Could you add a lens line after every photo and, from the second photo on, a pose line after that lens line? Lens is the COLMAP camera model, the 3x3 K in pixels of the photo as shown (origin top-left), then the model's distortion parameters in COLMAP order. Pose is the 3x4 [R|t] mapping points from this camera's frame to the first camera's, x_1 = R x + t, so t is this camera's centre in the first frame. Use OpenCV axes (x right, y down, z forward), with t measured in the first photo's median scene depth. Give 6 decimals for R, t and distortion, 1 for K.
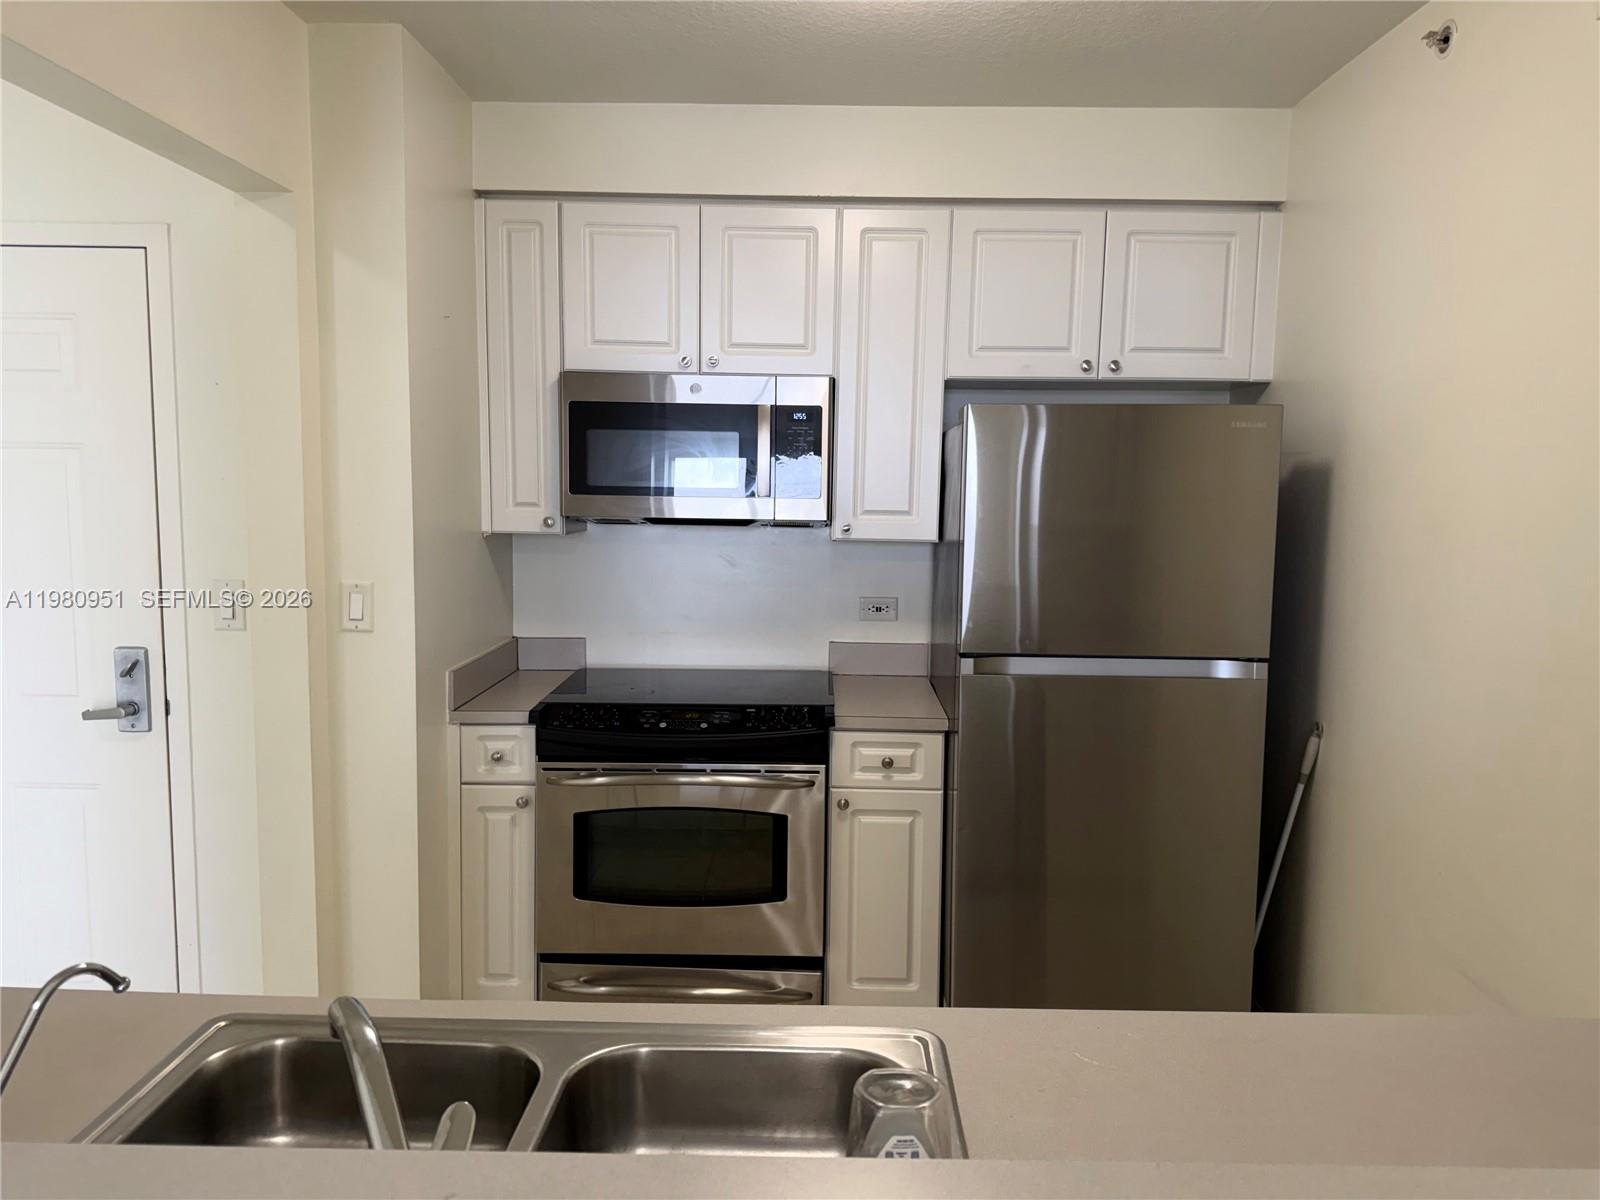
lens RADIAL K [[1114.2, 0, 803.8], [0, 1114.2, 603.9], [0, 0, 1]] dist [0.118813, -0.161119]
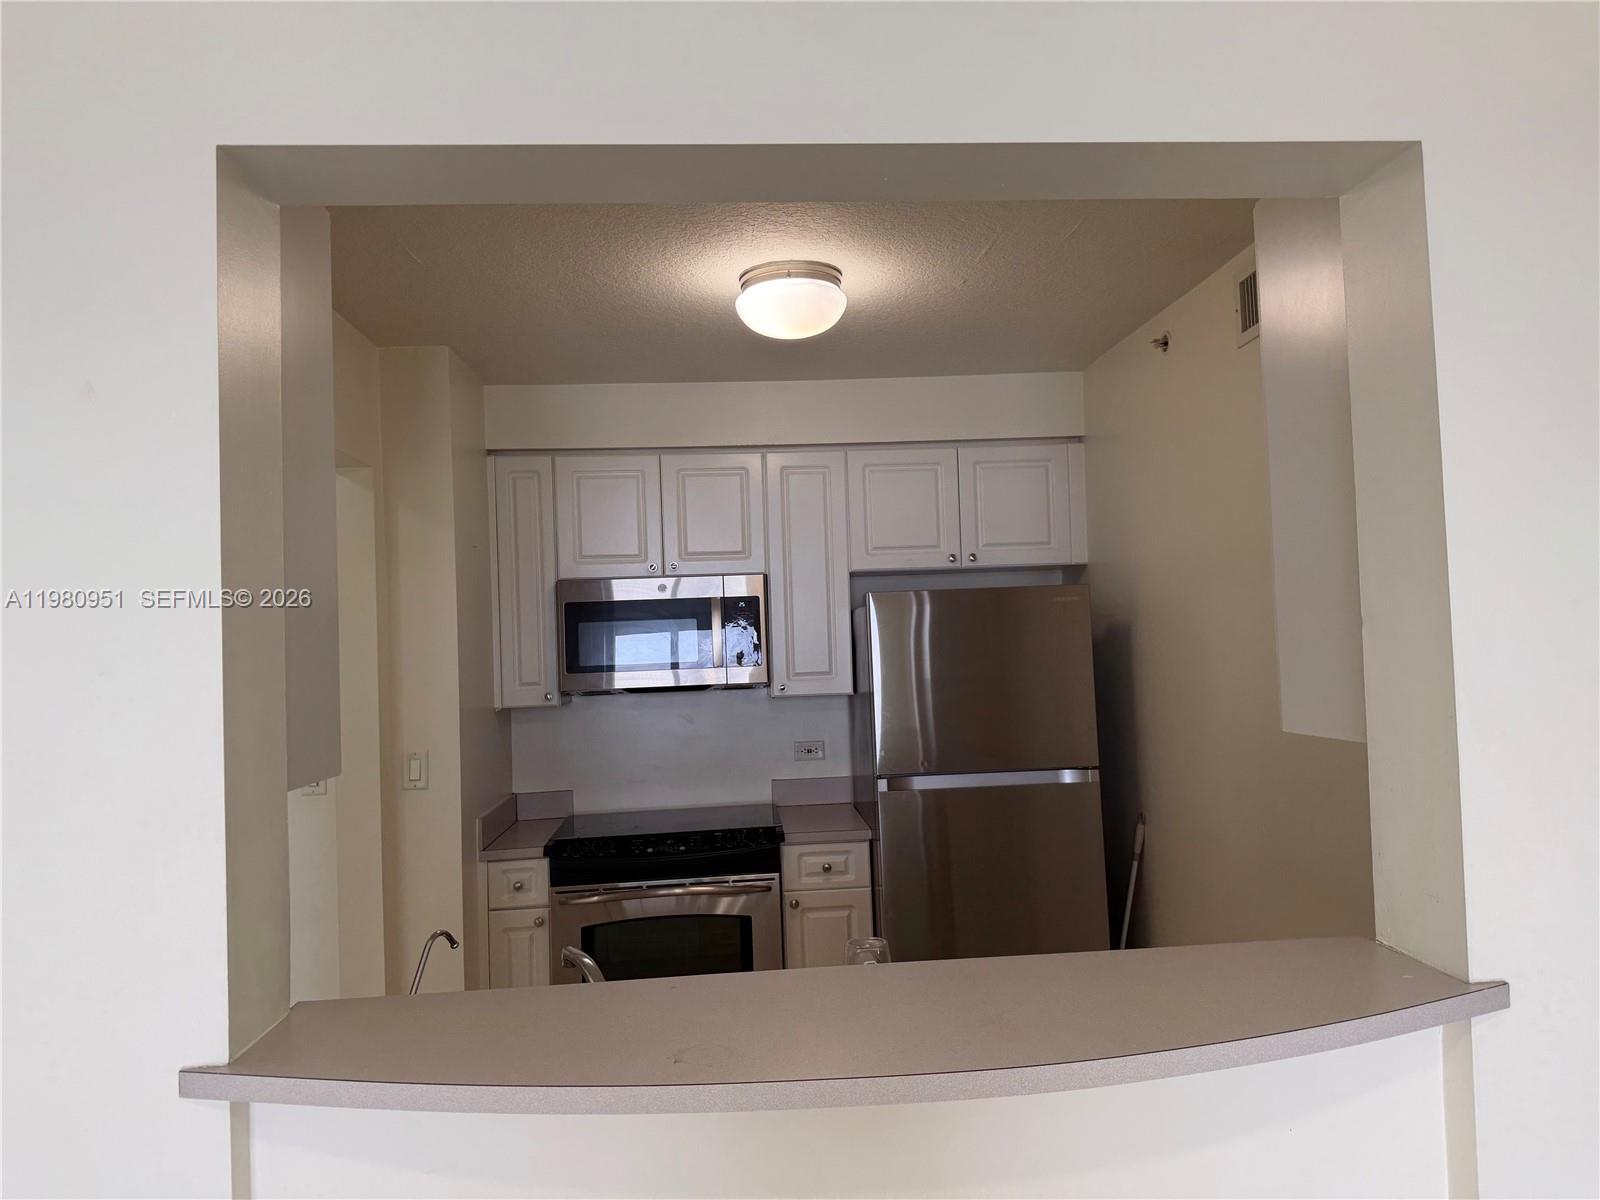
lens RADIAL K [[1114.2, 0, 803.8], [0, 1114.2, 603.9], [0, 0, 1]] dist [0.118813, -0.161119]
pose [[0.994838, -0.049811, 0.088413, -0.049049], [0.062243, 0.987627, -0.143941, 0.025202], [-0.080149, 0.148701, 0.985629, -0.306027]]
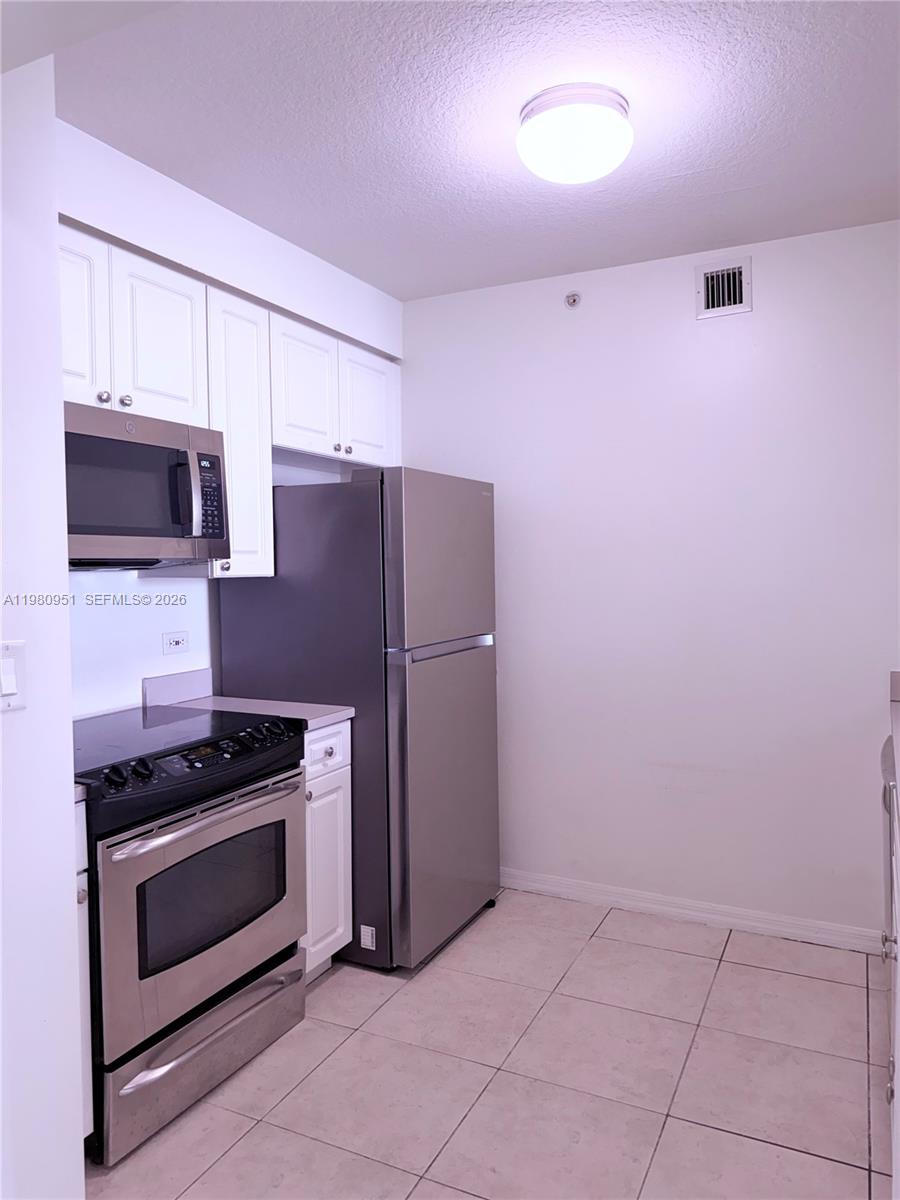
lens RADIAL K [[852.3, 0, 450.0], [0, 852.3, 600.0], [0, 0, 1]] dist [0.047651, -0.053757]
pose [[0.425497, -0.059229, 0.903020, -0.677283], [0.119149, 0.992836, 0.008978, -0.015061], [-0.897082, 0.103774, 0.429505, 0.445693]]
